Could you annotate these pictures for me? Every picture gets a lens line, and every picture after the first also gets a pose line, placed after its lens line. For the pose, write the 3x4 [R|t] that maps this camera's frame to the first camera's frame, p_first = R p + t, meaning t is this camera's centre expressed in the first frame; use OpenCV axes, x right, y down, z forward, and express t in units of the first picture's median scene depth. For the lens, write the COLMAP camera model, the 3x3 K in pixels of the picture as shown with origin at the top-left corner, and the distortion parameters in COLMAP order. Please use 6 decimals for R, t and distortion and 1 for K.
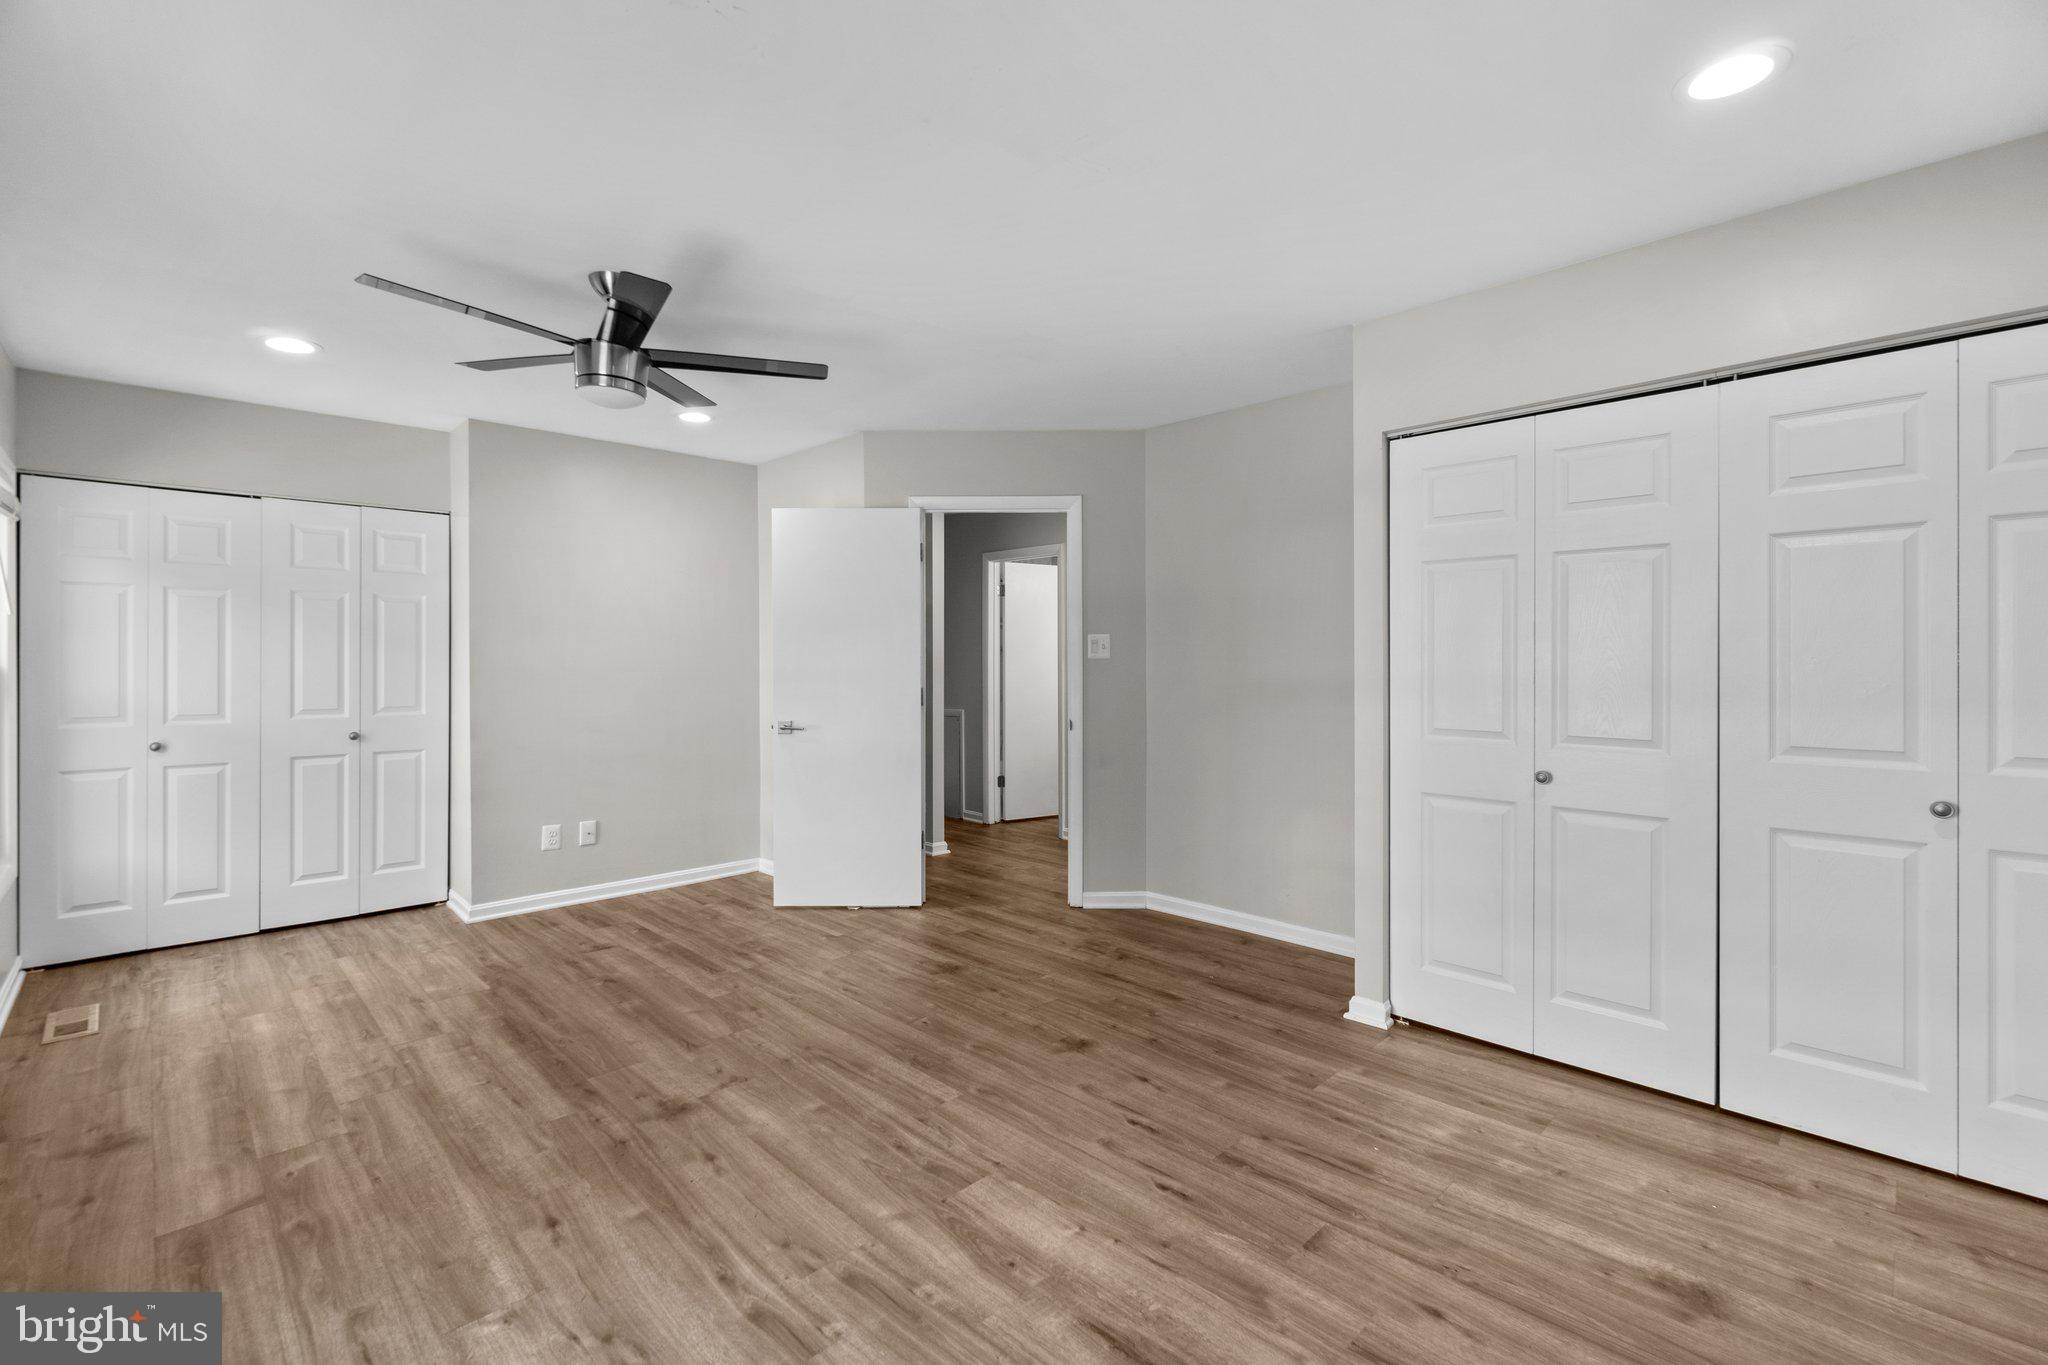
lens RADIAL K [[899.5, 0, 1023.6], [0, 899.5, 694.4], [0, 0, 1]] dist [-0.002180, 0.001946]
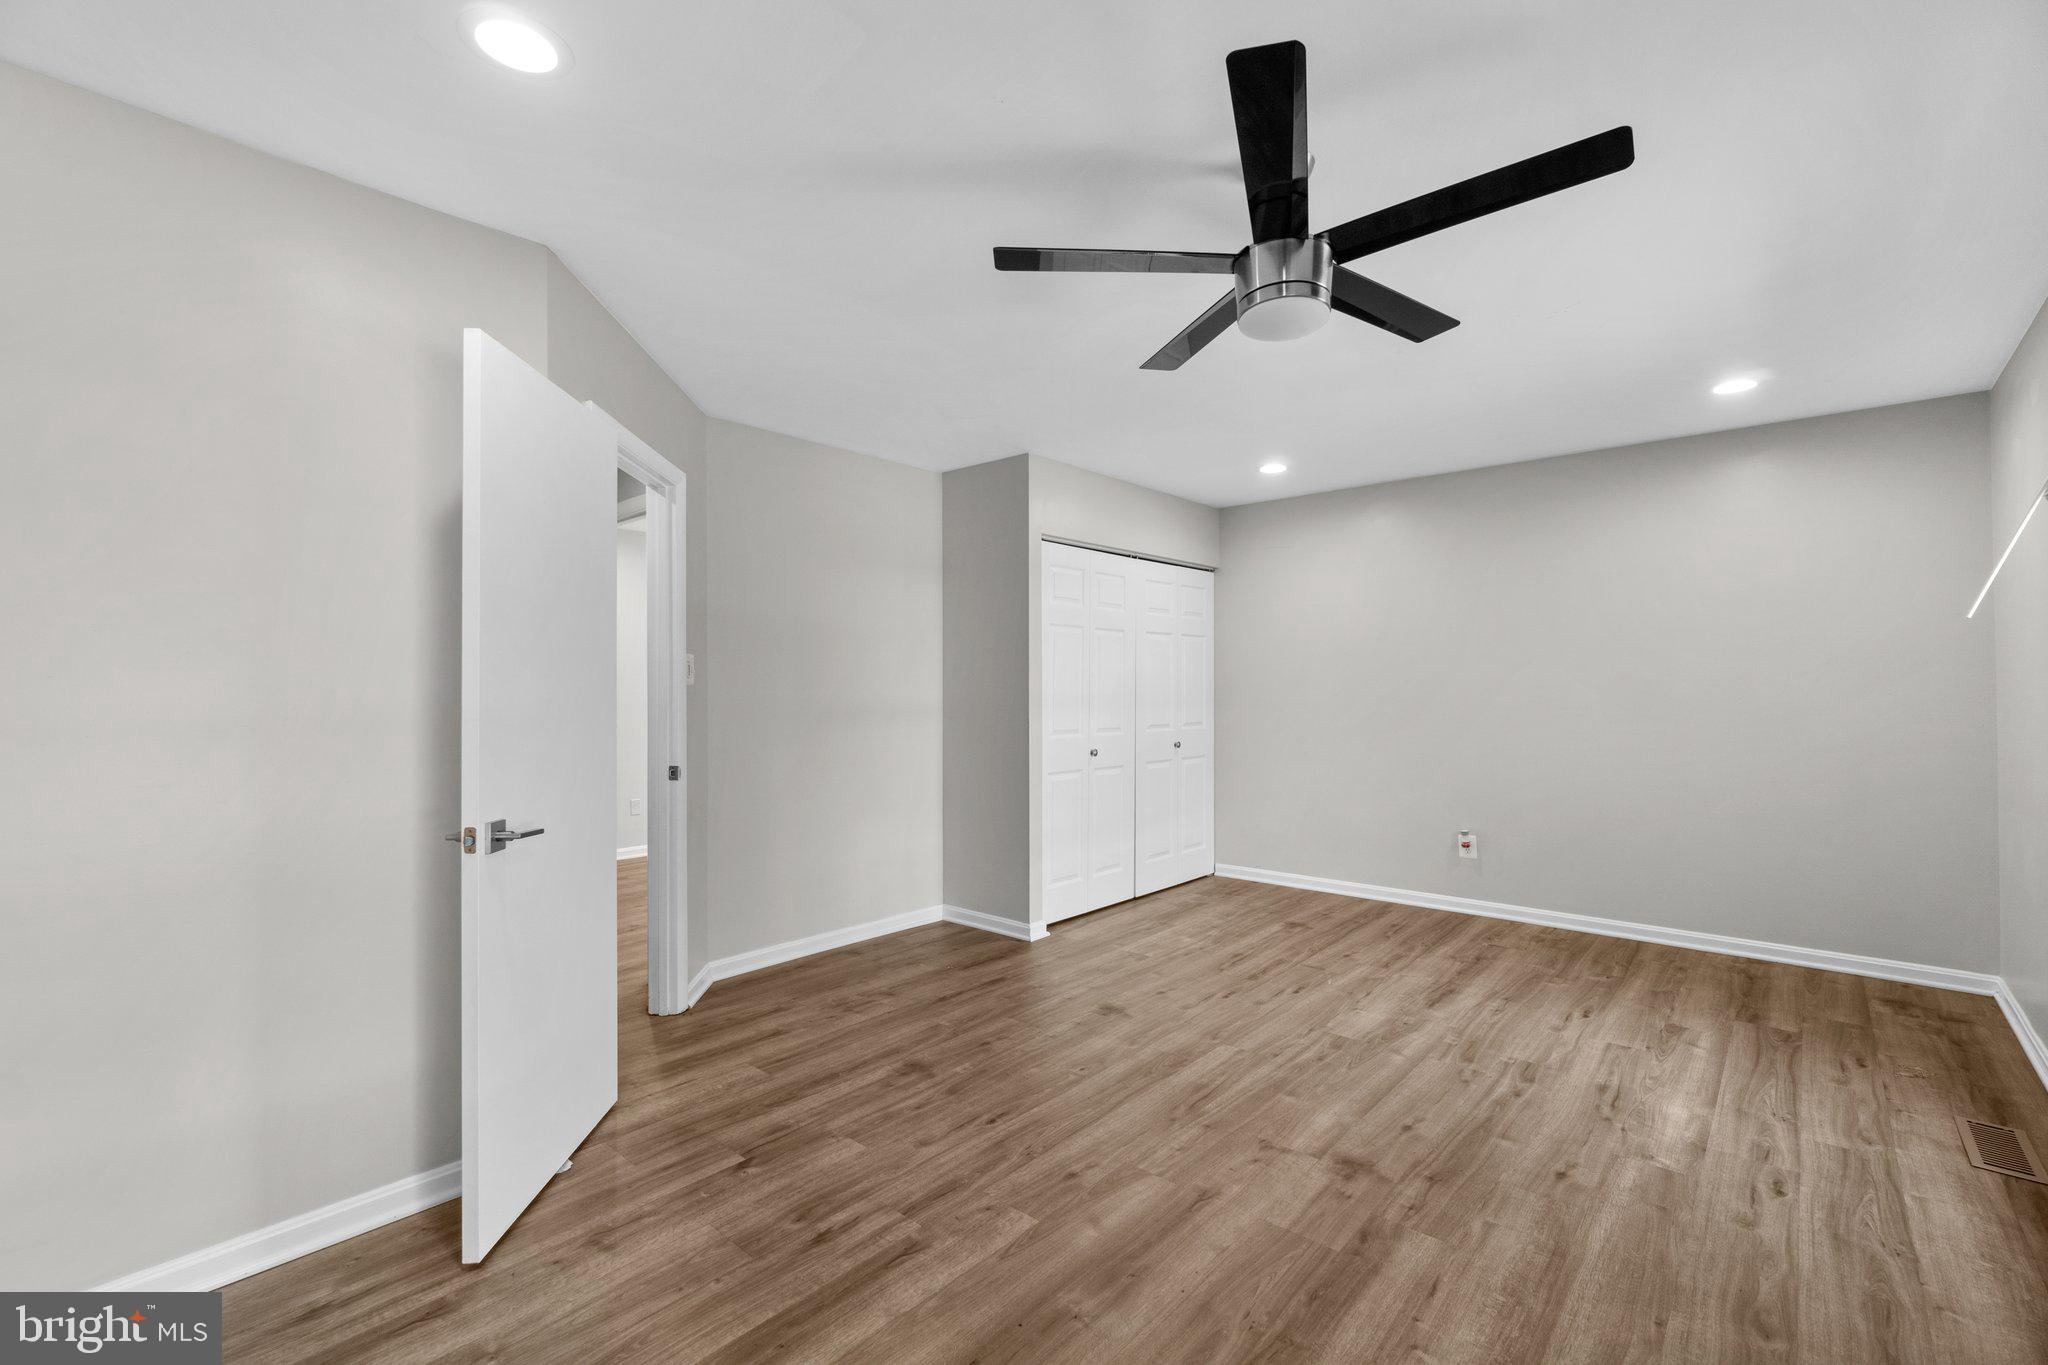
lens RADIAL K [[899.5, 0, 1005.0], [0, 899.5, 682.6], [0, 0, 1]] dist [-0.002180, 0.001946]
pose [[-0.067416, 0.011272, 0.997661, -1.344410], [0.039416, 0.999186, -0.008626, -0.038753], [-0.996946, 0.038743, -0.067805, 1.460690]]
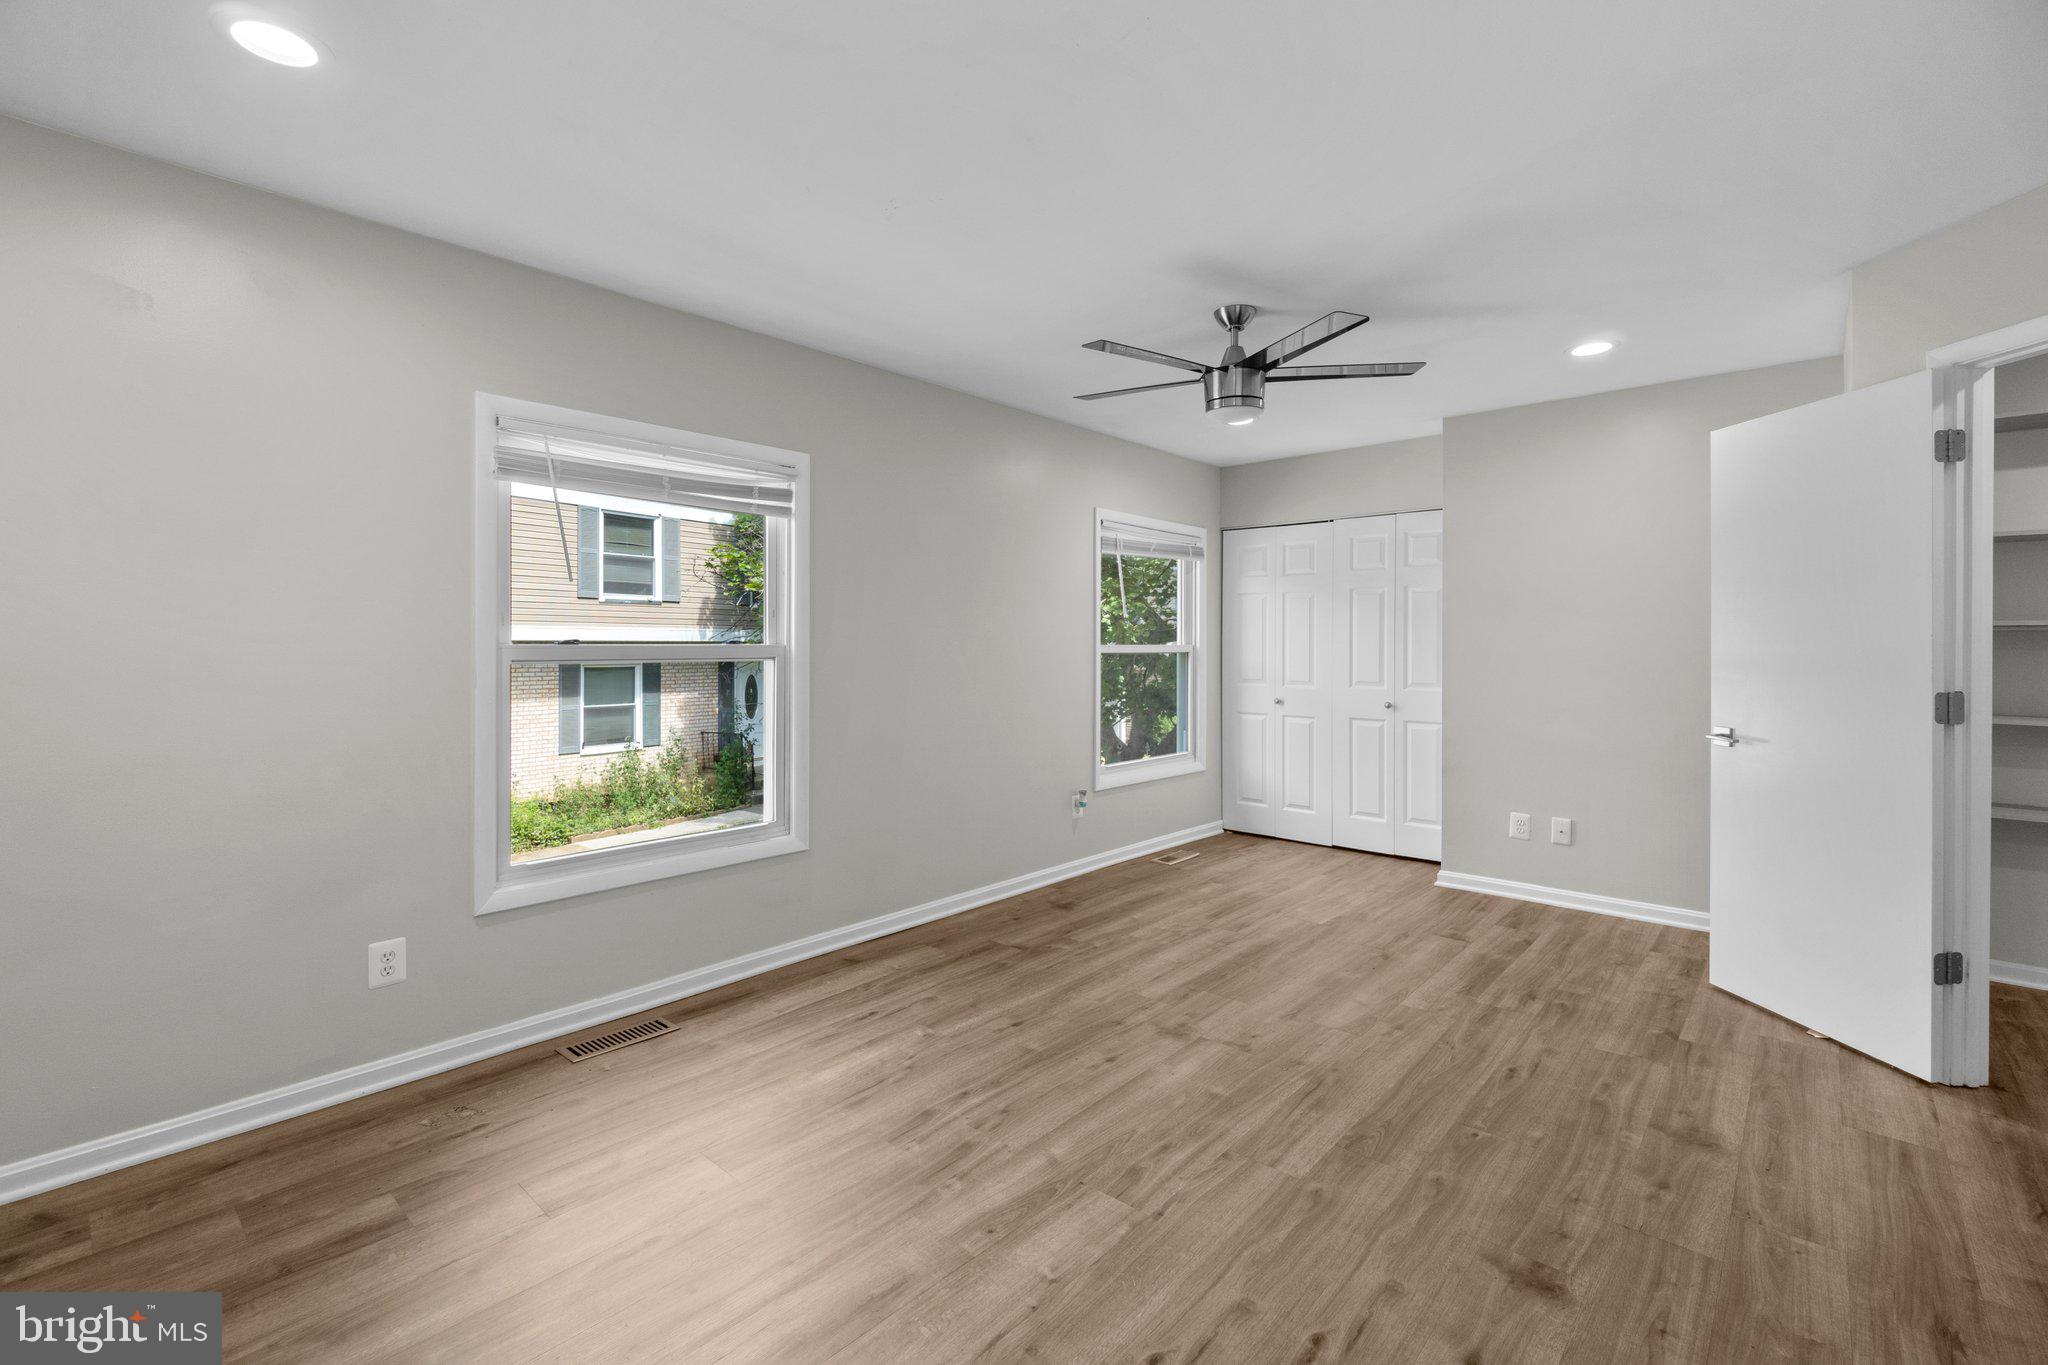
lens RADIAL K [[899.5, 0, 985.4], [0, 899.5, 651.8], [0, 0, 1]] dist [-0.002180, 0.001946]
pose [[0.044762, 0.010256, -0.998945, 0.774213], [-0.040013, 0.999163, 0.008465, -0.022341], [0.998196, 0.039592, 0.045135, 0.718356]]
